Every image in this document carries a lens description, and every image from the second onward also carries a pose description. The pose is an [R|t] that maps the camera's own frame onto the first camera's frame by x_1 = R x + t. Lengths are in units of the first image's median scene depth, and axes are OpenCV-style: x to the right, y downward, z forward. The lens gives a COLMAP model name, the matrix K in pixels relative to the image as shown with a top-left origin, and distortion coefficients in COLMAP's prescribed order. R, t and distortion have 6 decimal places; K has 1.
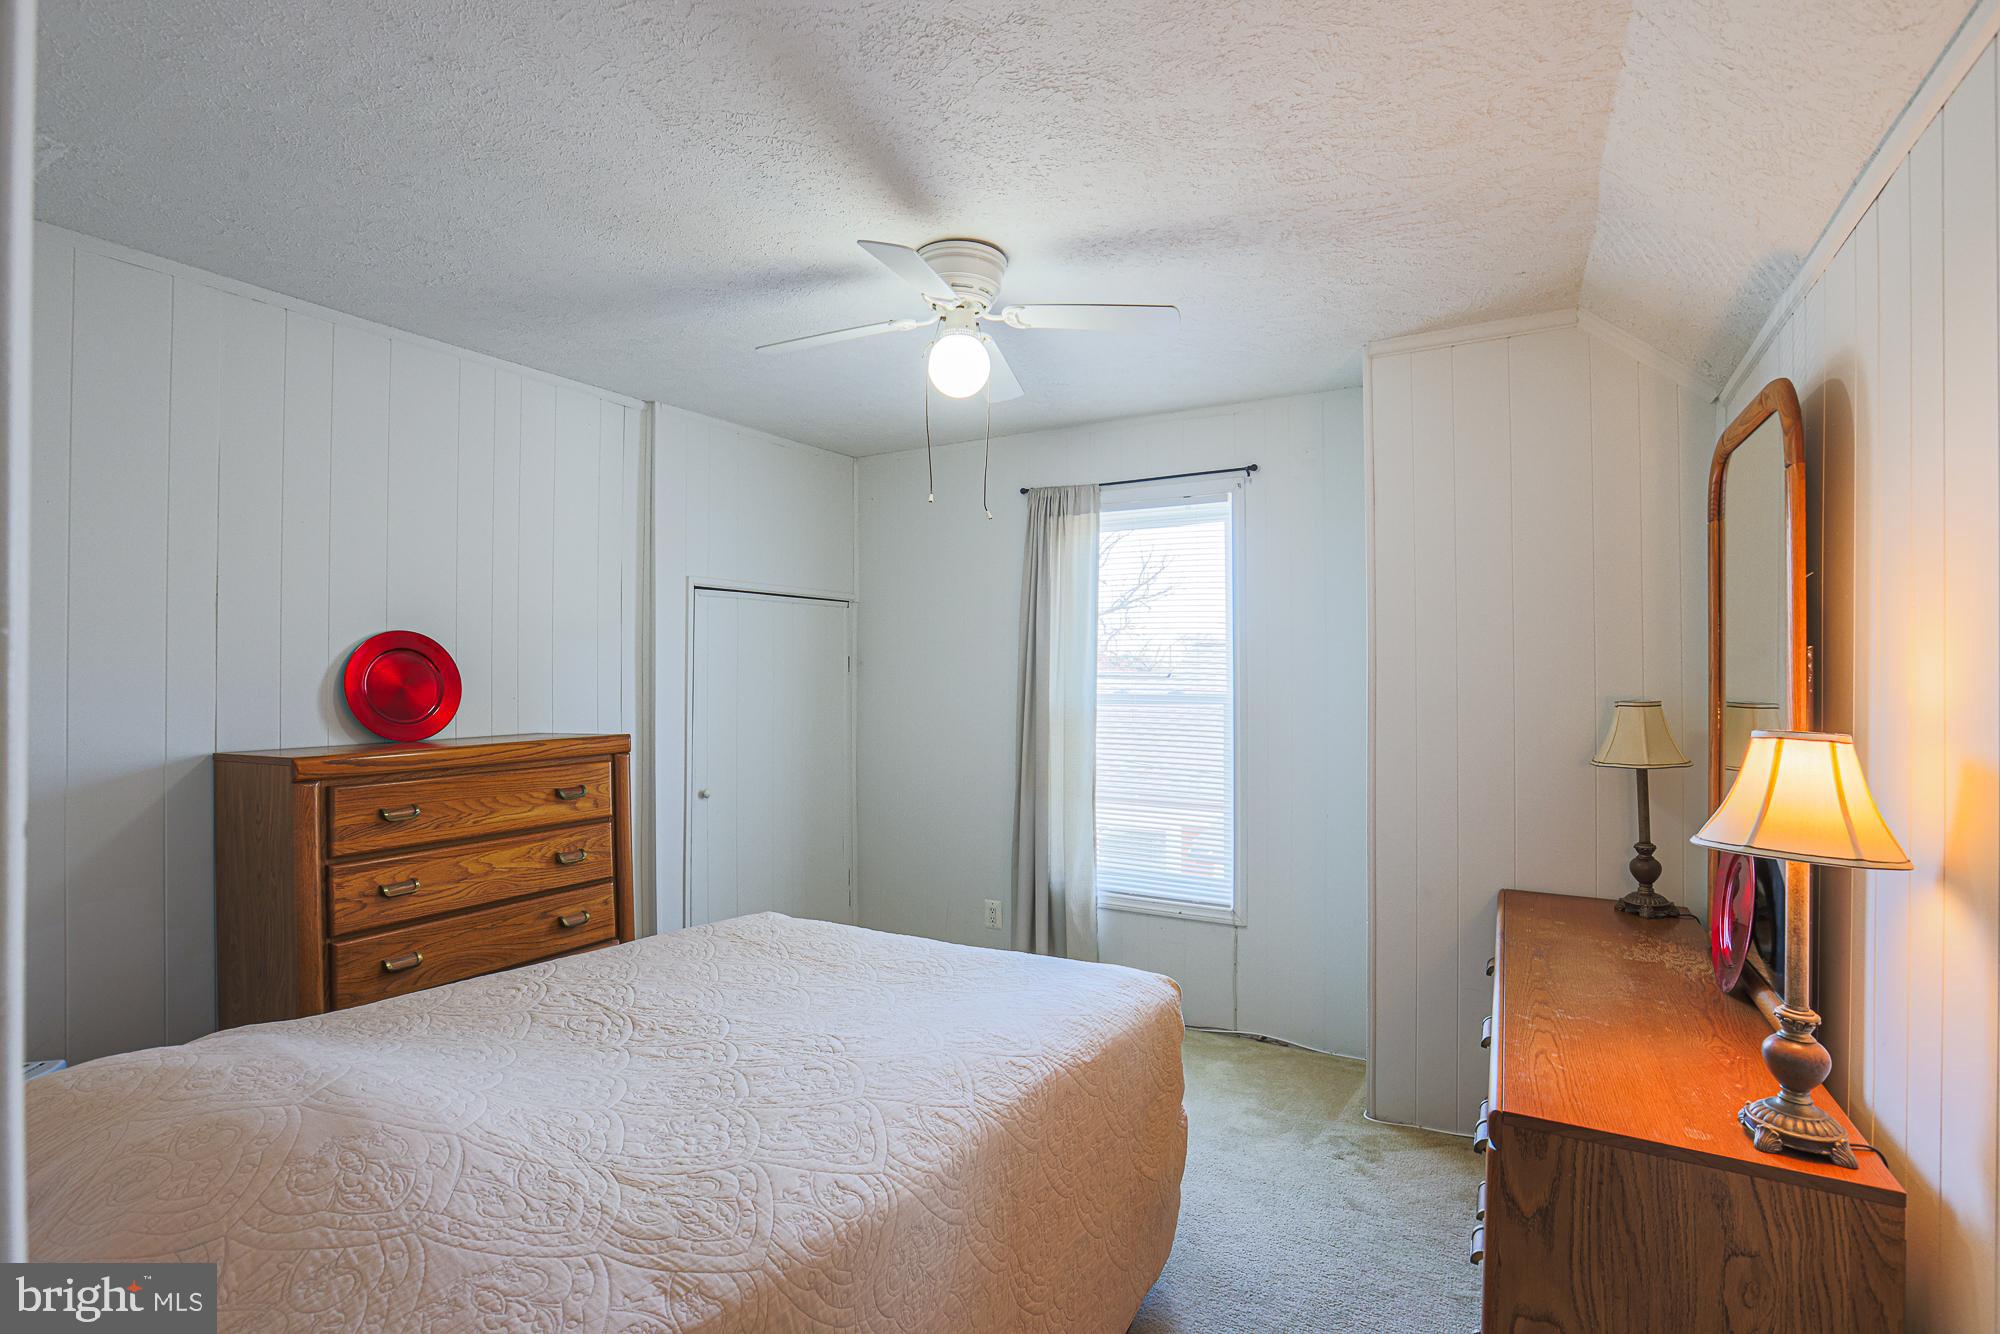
lens RADIAL K [[913.7, 0, 1000.0], [0, 913.7, 667.0], [0, 0, 1]] dist [-0.020814, 0.000131]
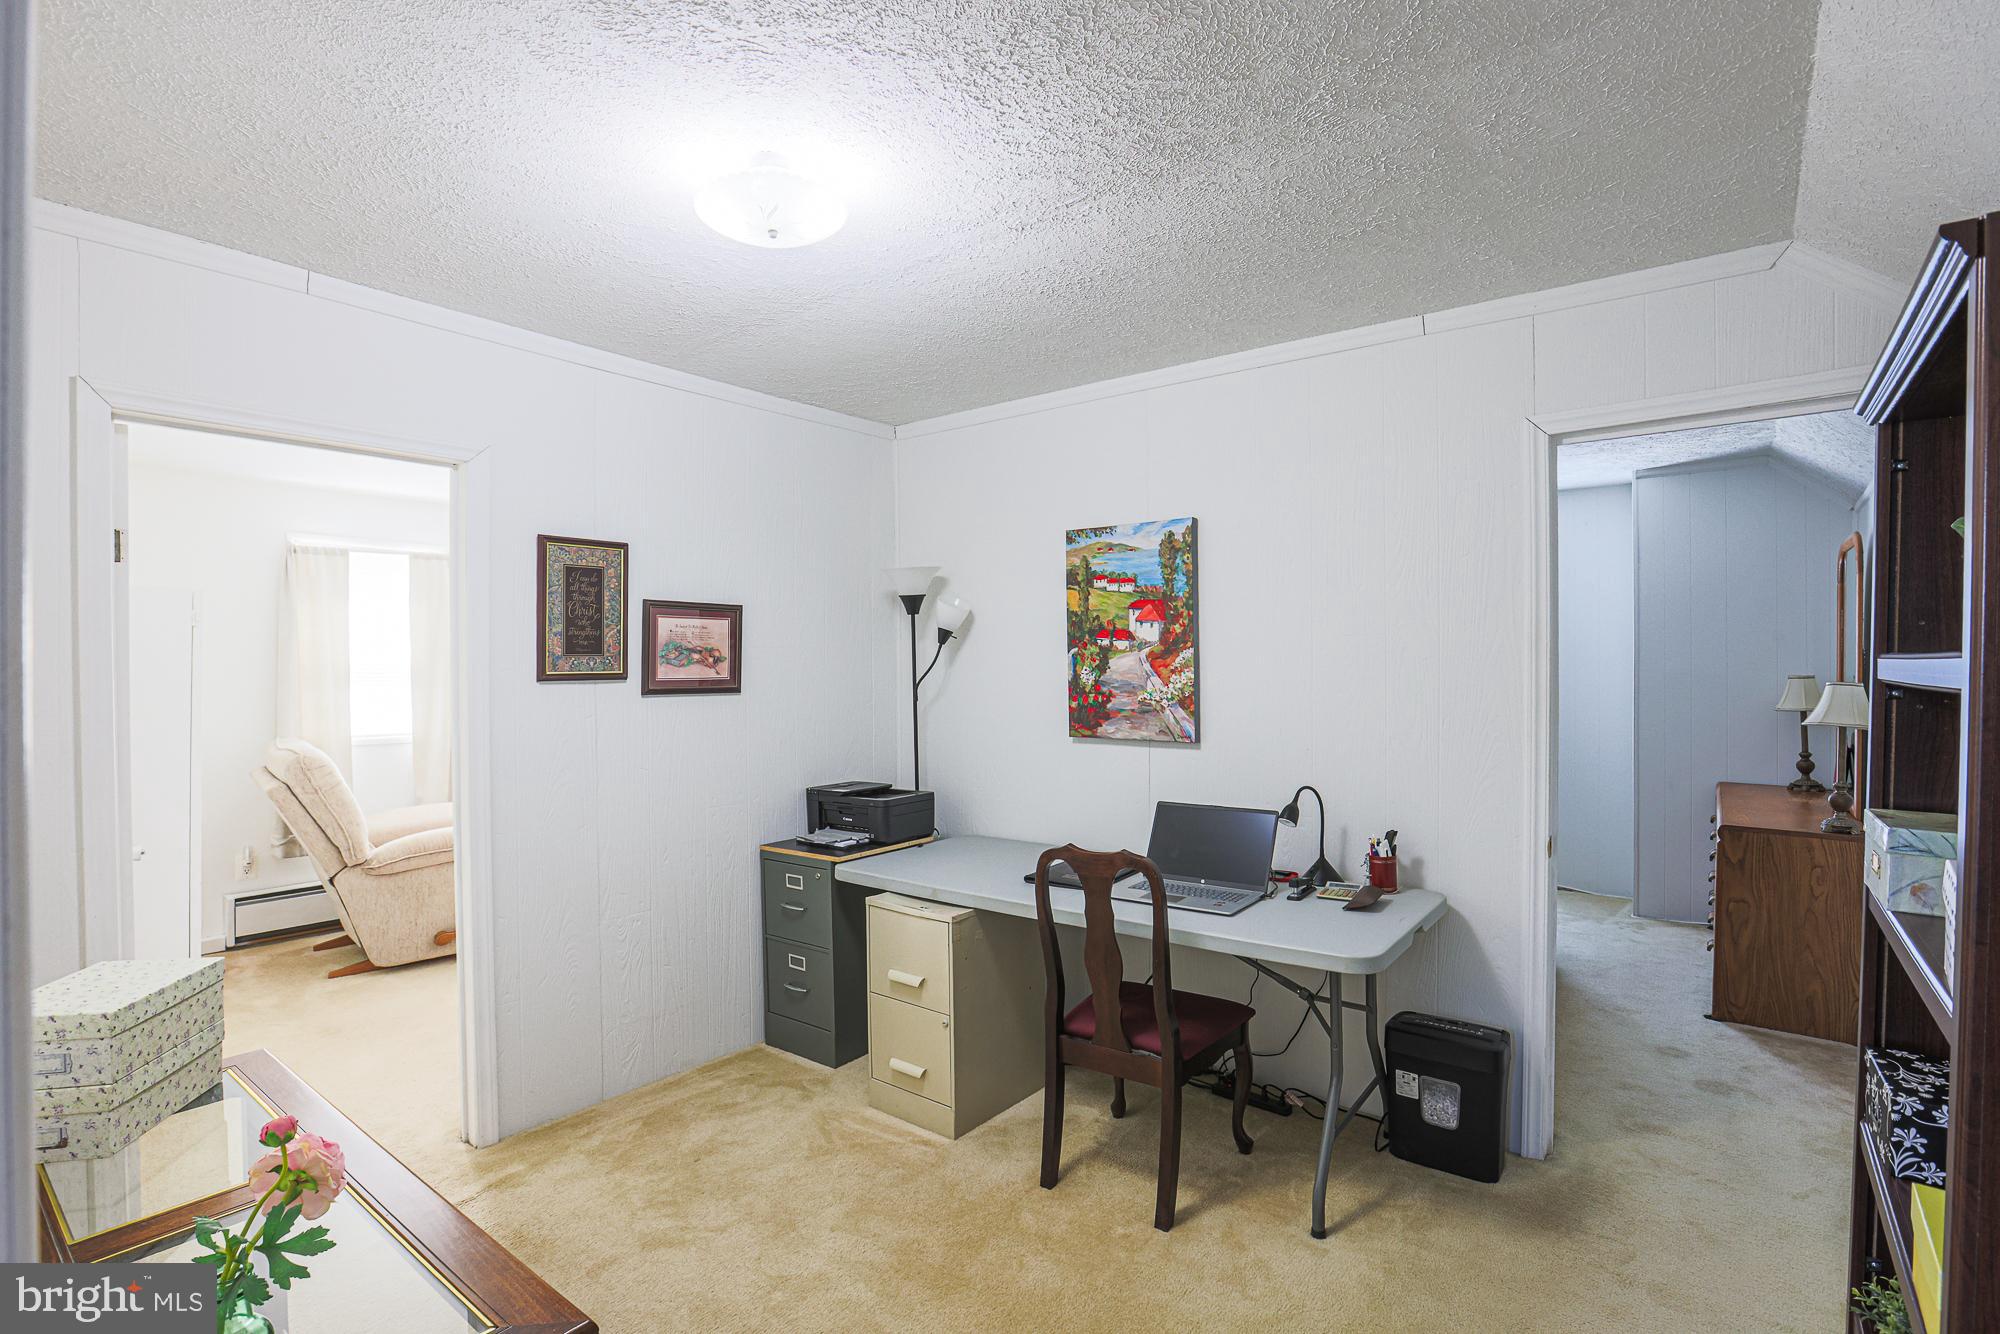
lens RADIAL K [[913.7, 0, 1000.0], [0, 913.7, 667.0], [0, 0, 1]] dist [-0.020814, 0.000131]
pose [[0.986773, 0.000190, -0.162109, -1.128609], [0.001915, 0.999916, 0.012827, -0.014683], [0.162098, -0.012968, 0.986689, -1.977674]]
